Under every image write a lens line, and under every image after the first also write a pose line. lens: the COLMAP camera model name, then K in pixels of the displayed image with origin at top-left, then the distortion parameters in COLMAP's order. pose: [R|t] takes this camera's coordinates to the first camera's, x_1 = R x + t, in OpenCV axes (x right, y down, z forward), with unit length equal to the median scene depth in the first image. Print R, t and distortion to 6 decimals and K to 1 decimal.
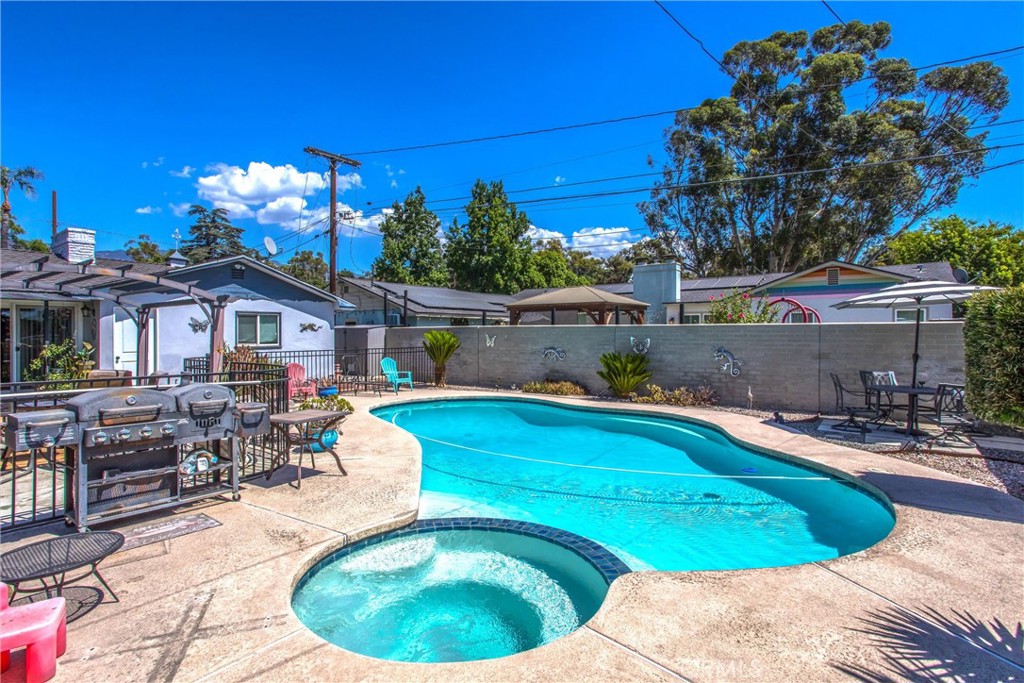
lens RADIAL K [[502.5, 0, 505.9], [0, 502.5, 327.1], [0, 0, 1]] dist [-0.055390, 0.036633]
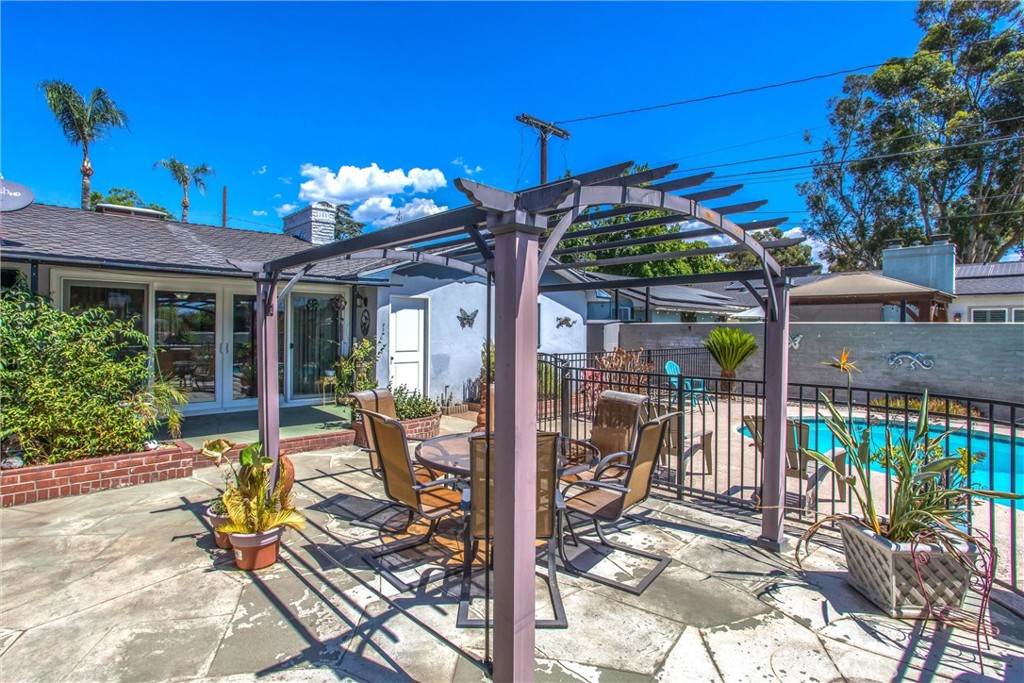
lens RADIAL K [[502.5, 0, 505.9], [0, 502.5, 327.1], [0, 0, 1]] dist [-0.055390, 0.036633]
pose [[0.986634, 0.010448, -0.162615, -0.169398], [-0.008837, 0.999904, 0.010626, 0.000381], [0.162710, -0.009047, 0.986632, 0.079194]]
